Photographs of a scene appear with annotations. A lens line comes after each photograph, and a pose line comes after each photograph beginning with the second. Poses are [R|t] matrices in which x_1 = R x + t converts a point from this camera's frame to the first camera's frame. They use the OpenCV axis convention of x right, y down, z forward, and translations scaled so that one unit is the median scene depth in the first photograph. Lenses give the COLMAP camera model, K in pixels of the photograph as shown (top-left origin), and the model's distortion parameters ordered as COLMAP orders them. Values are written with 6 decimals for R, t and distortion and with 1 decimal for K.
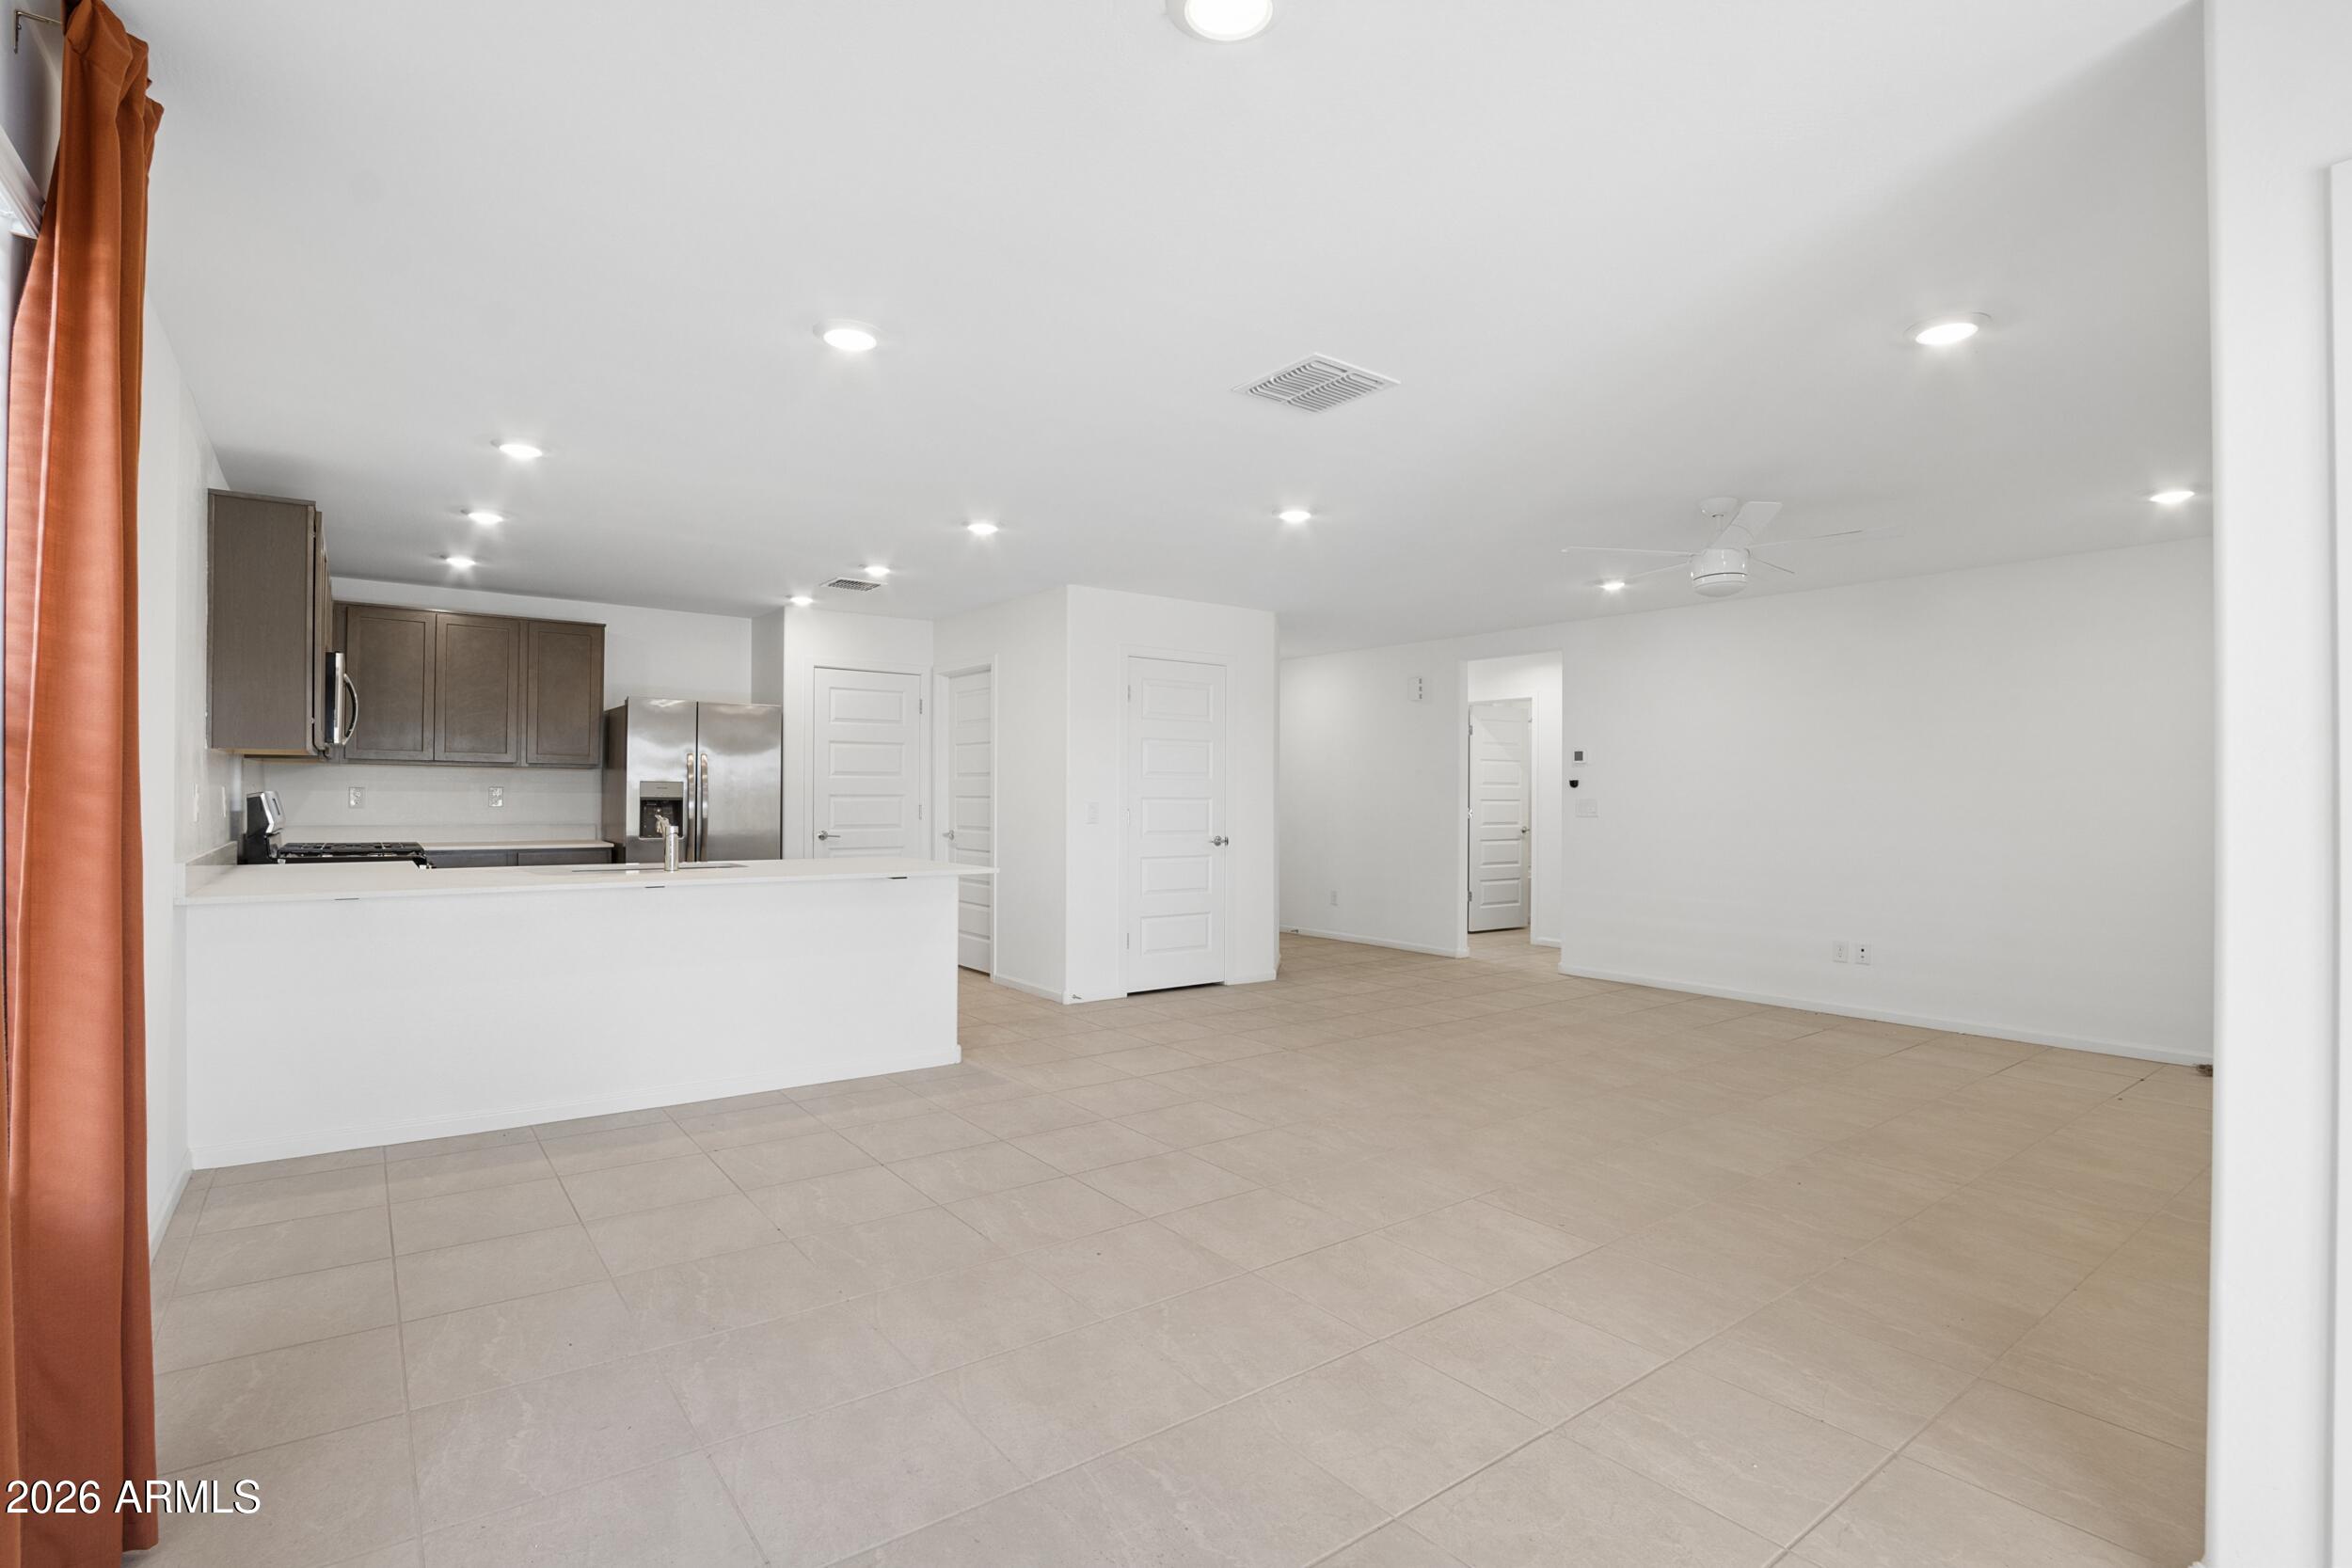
lens RADIAL K [[1104.4, 0, 1174.5], [0, 1104.4, 788.7], [0, 0, 1]] dist [-0.027205, 0.002998]
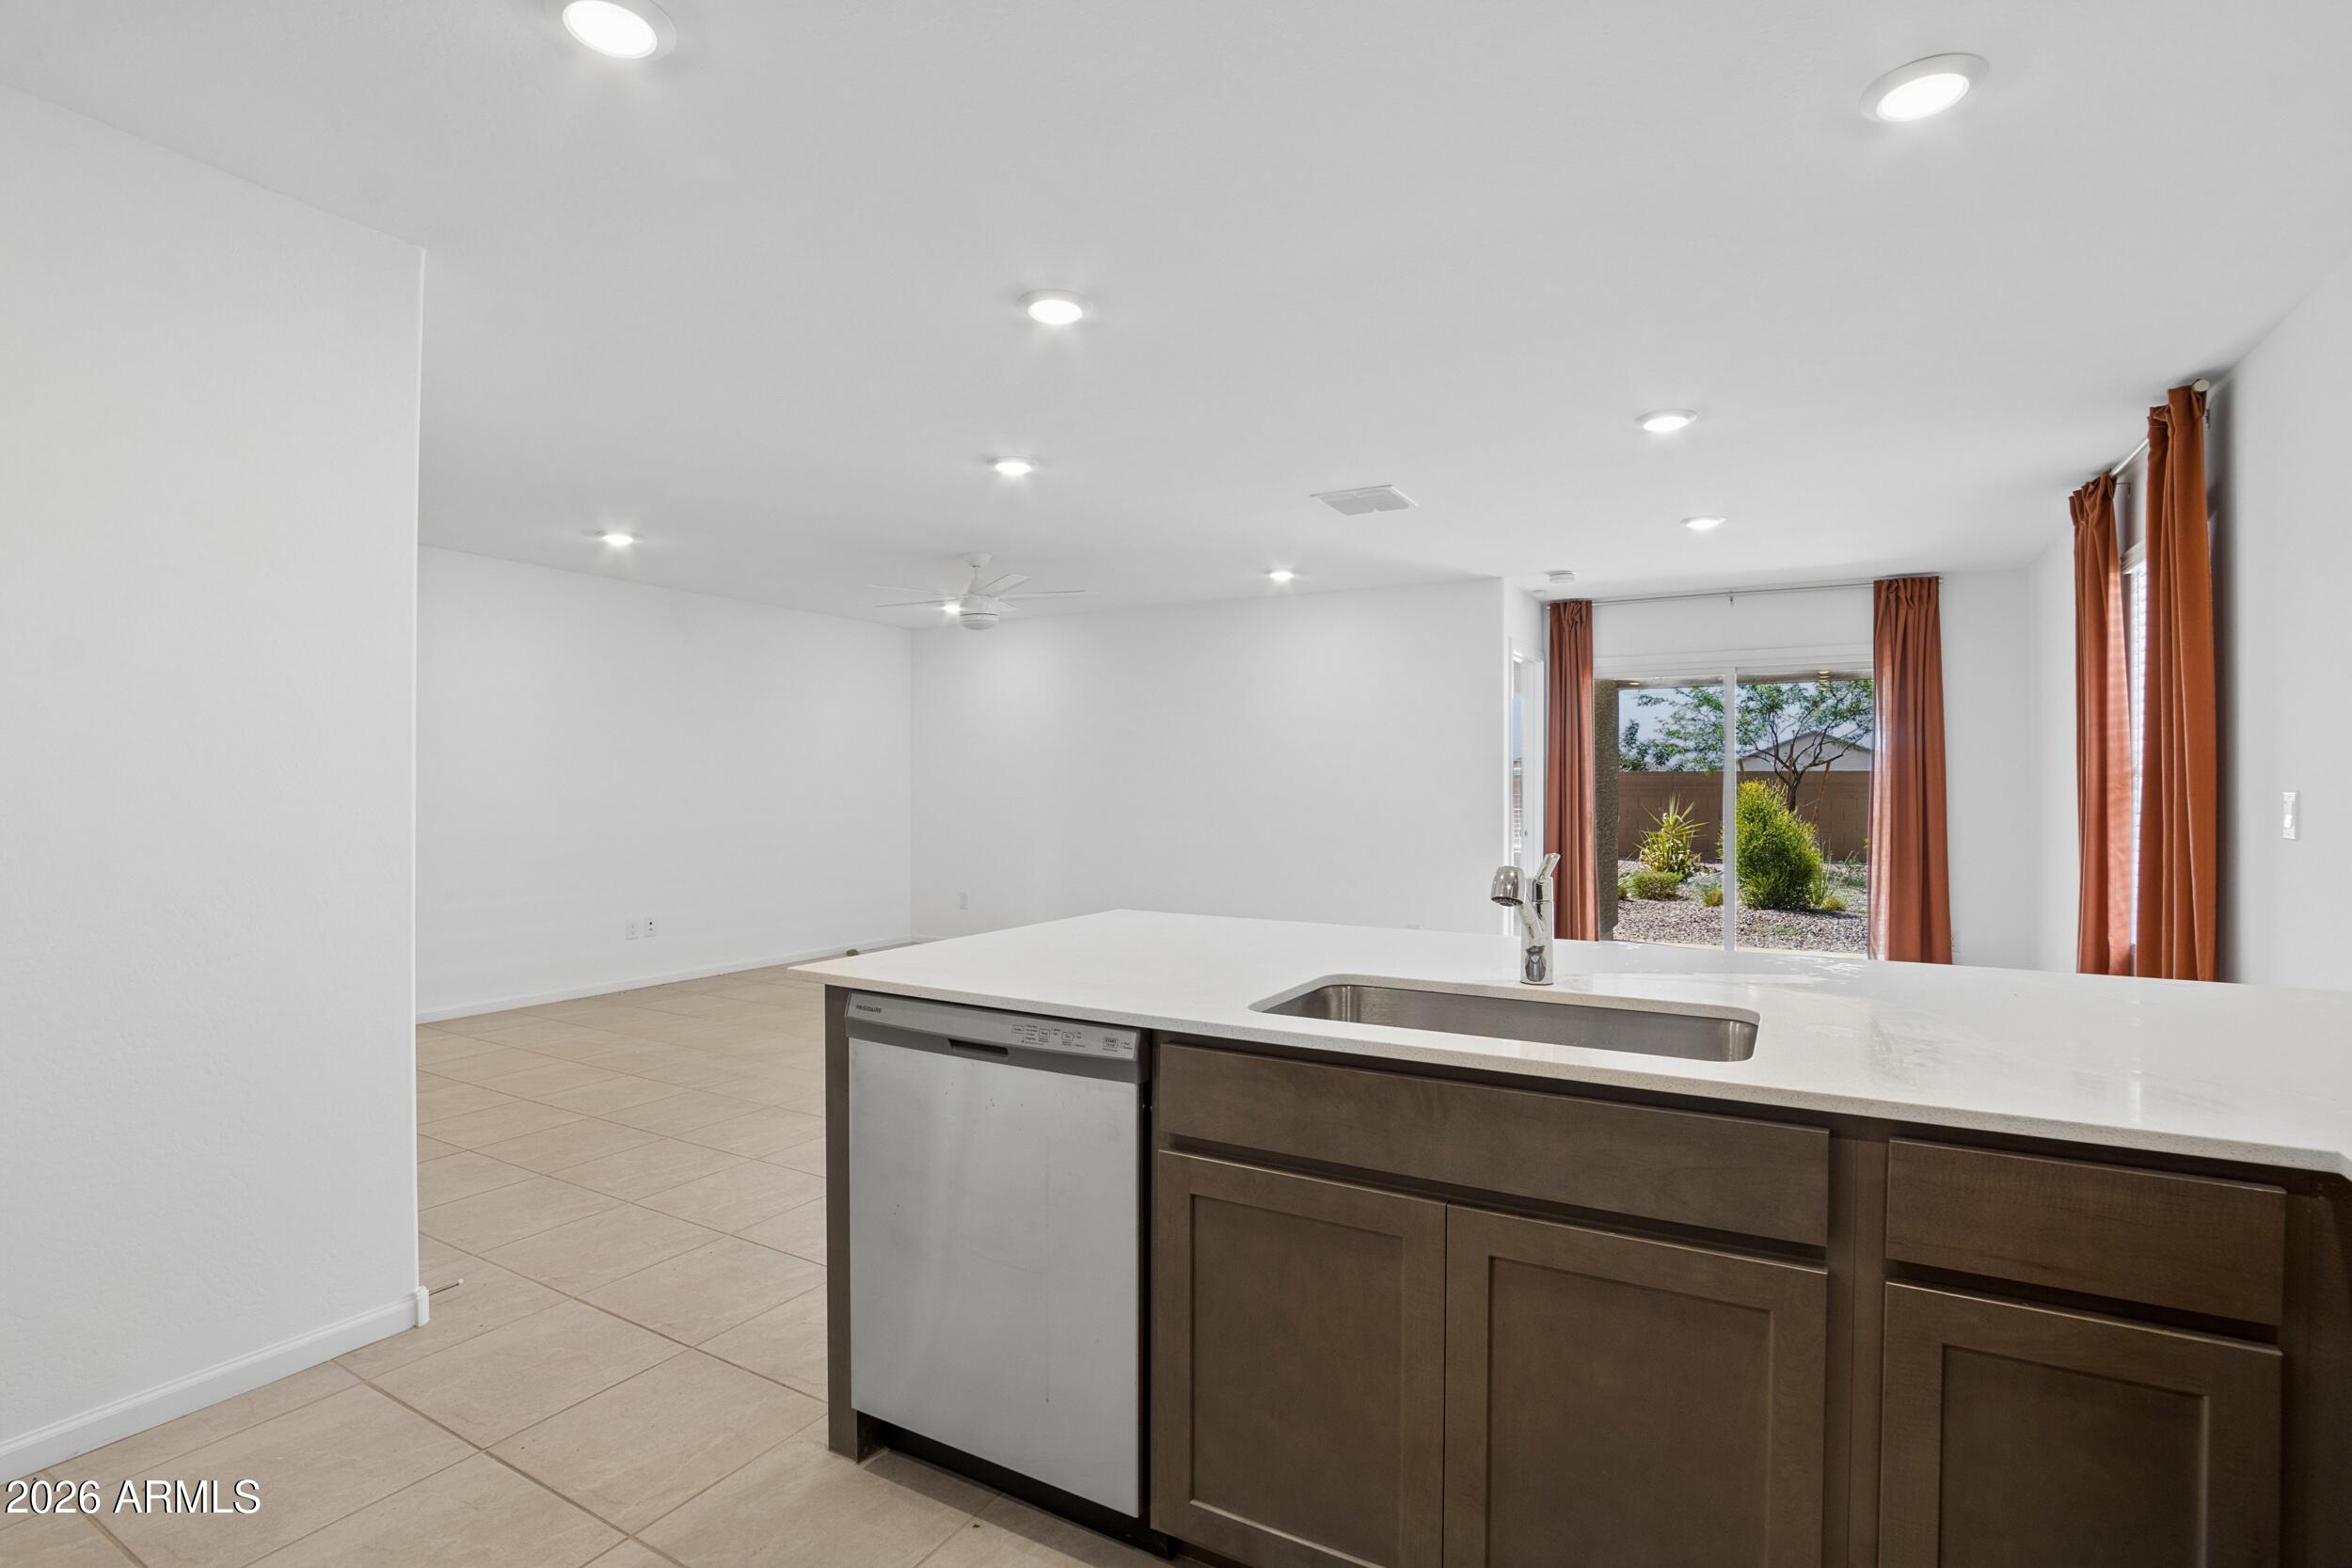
lens RADIAL K [[1104.4, 0, 1181.9], [0, 1104.4, 783.2], [0, 0, 1]] dist [-0.027205, 0.002998]
pose [[-0.386340, -0.006003, 0.922337, -0.890235], [-0.011458, 0.999933, 0.001709, 0.000194], [-0.922285, -0.009908, -0.386383, 1.433490]]
